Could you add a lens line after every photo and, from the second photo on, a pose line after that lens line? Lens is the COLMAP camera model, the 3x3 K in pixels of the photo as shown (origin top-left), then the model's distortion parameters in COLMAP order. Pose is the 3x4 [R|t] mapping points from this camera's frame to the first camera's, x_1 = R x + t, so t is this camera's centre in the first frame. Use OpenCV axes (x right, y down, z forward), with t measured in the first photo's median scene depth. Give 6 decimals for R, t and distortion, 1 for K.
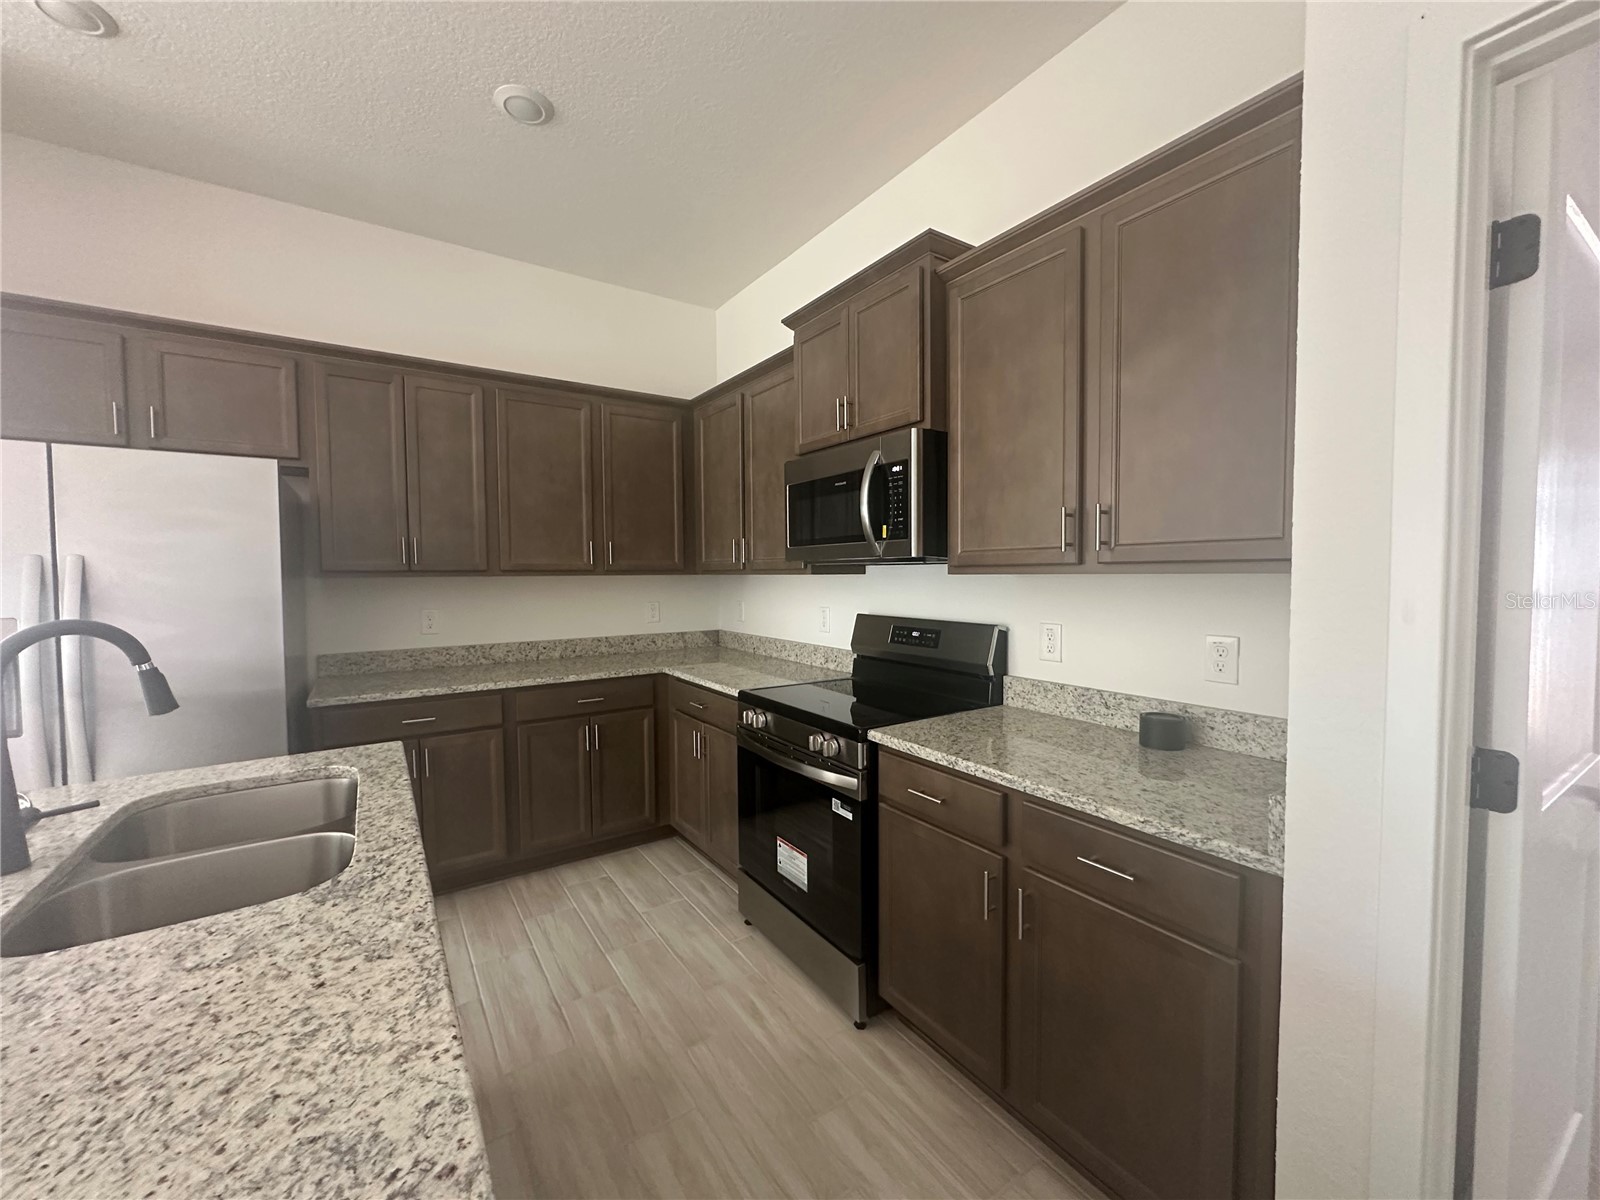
lens RADIAL K [[635.6, 0, 800.0], [0, 635.6, 600.0], [0, 0, 1]] dist [-0.003955, 0.000206]
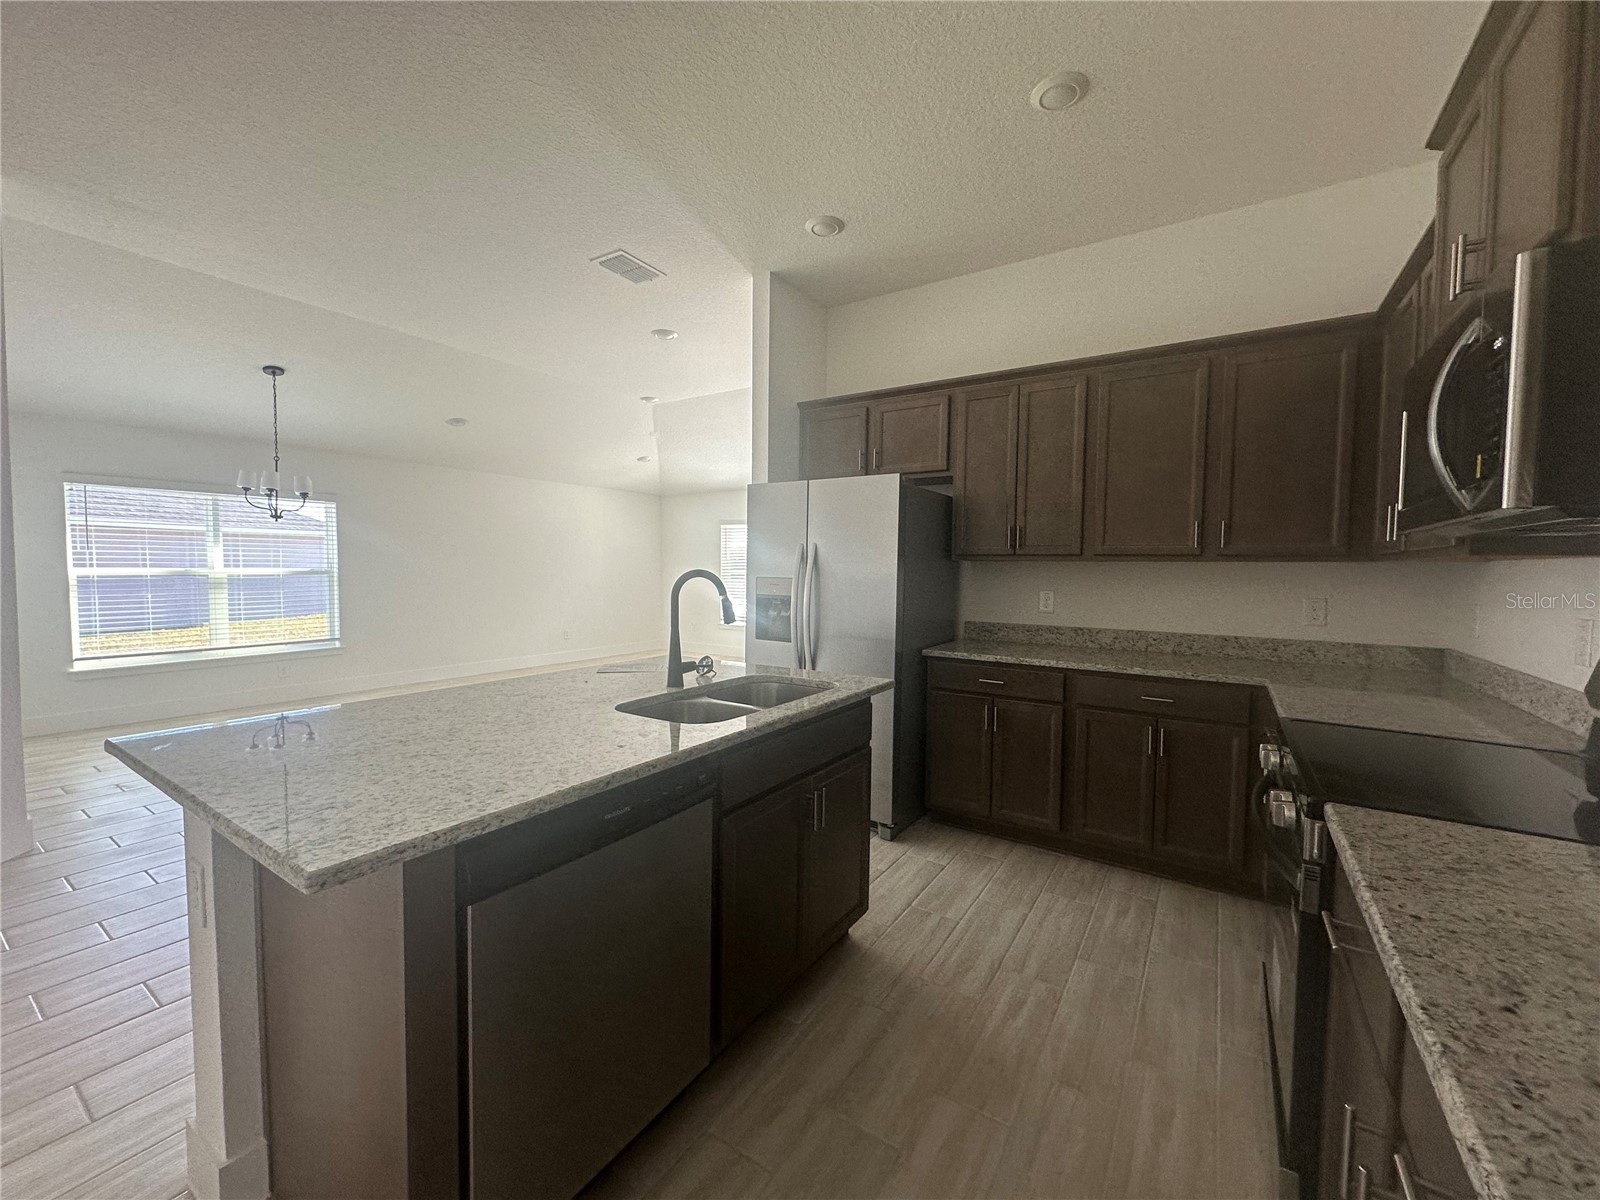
lens RADIAL K [[635.6, 0, 800.0], [0, 635.6, 600.0], [0, 0, 1]] dist [-0.003955, 0.000206]
pose [[0.381383, 0.058636, -0.922556, 0.330544], [-0.055533, 0.997637, 0.040451, 0.011908], [0.922748, 0.035805, 0.383738, 0.215539]]
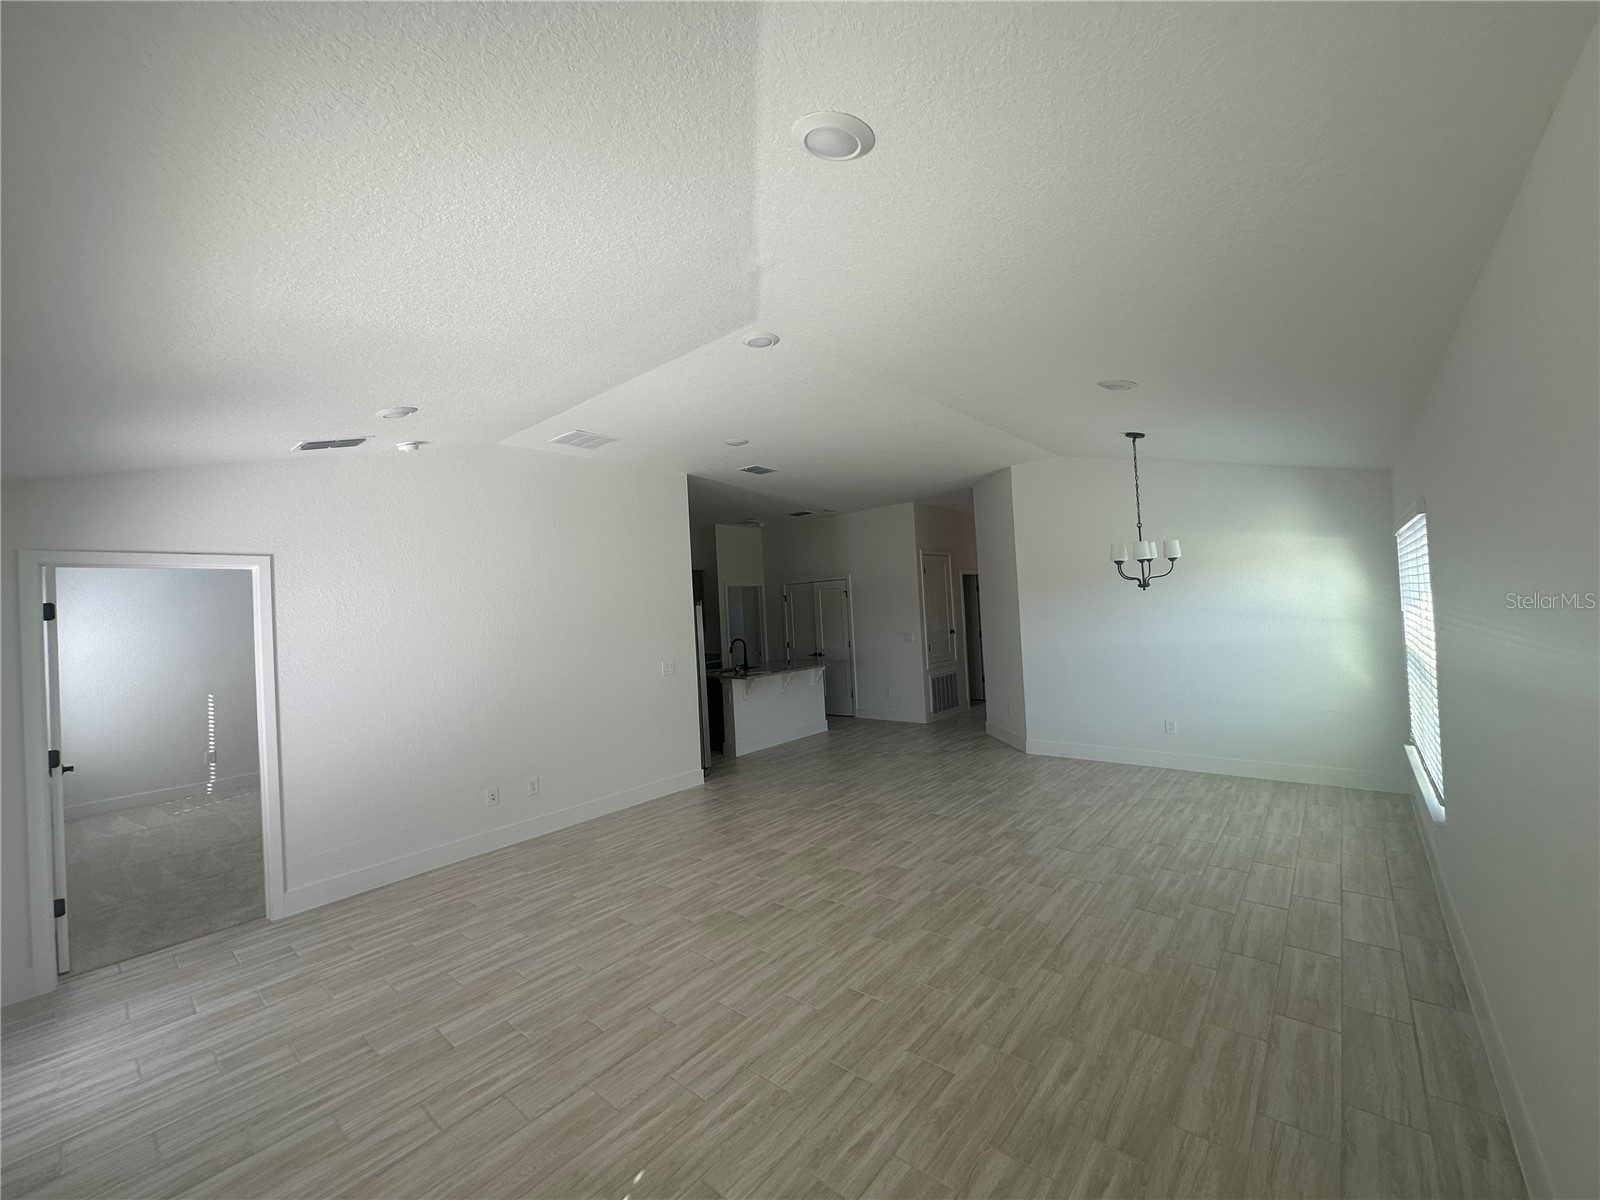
lens RADIAL K [[635.6, 0, 800.0], [0, 635.6, 600.0], [0, 0, 1]] dist [-0.003955, 0.000206]
pose [[-0.267396, 0.031307, 0.963078, -3.432646], [0.092663, 0.995675, -0.006639, -0.109594], [-0.959121, 0.087466, -0.269140, 0.909998]]
